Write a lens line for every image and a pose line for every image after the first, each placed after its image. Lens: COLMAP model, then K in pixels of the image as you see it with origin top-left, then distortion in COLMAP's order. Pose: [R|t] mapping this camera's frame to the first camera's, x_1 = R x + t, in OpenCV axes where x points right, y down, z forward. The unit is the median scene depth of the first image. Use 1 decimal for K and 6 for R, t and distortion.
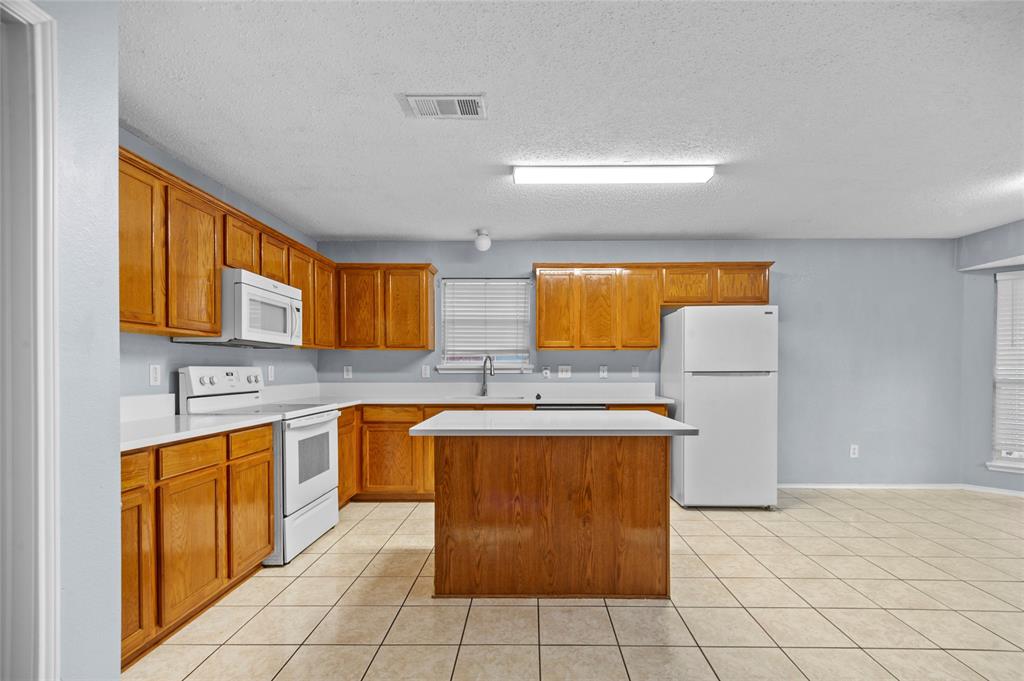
lens RADIAL K [[484.0, 0, 526.1], [0, 484.0, 374.1], [0, 0, 1]] dist [0.005959, 0.000059]
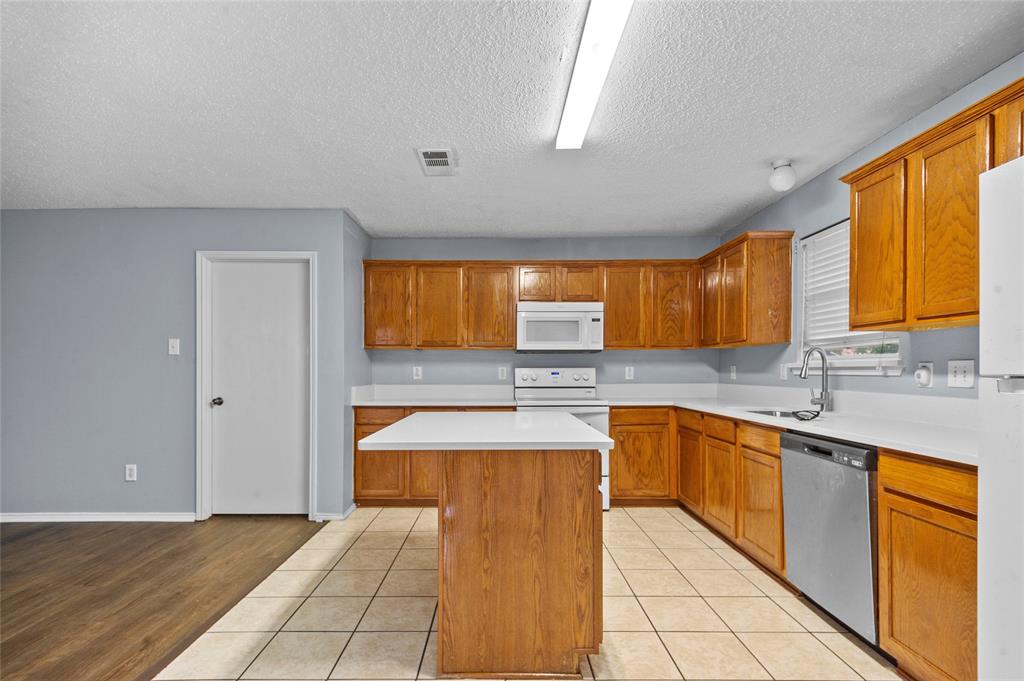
lens RADIAL K [[482.4, 0, 489.4], [0, 482.4, 375.5], [0, 0, 1]] dist [0.001567, -0.013472]
pose [[-0.008719, 0.010177, -0.999910, 0.704145], [-0.006964, 0.999923, 0.010238, -0.005990], [0.999938, 0.007052, -0.008647, 0.735753]]
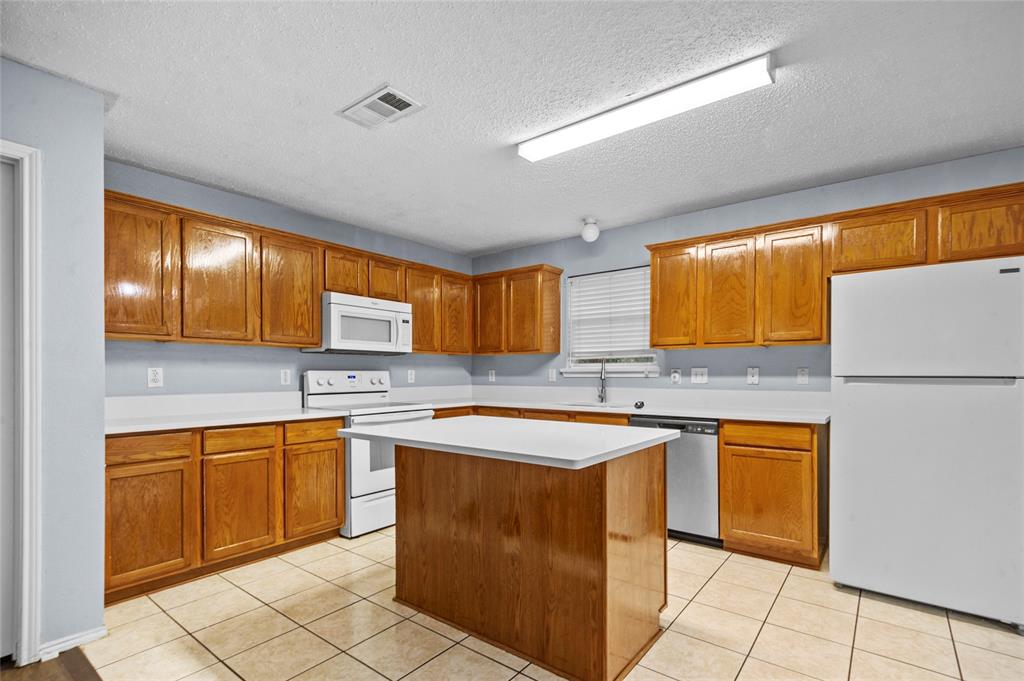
lens RADIAL K [[481.2, 0, 514.4], [0, 481.2, 376.1], [0, 0, 1]] dist [0.003772, -0.013143]
pose [[0.794739, 0.001943, -0.606948, 0.419597], [-0.004319, 0.999988, -0.002453, -0.001064], [0.606936, 0.004571, 0.794738, 0.245125]]
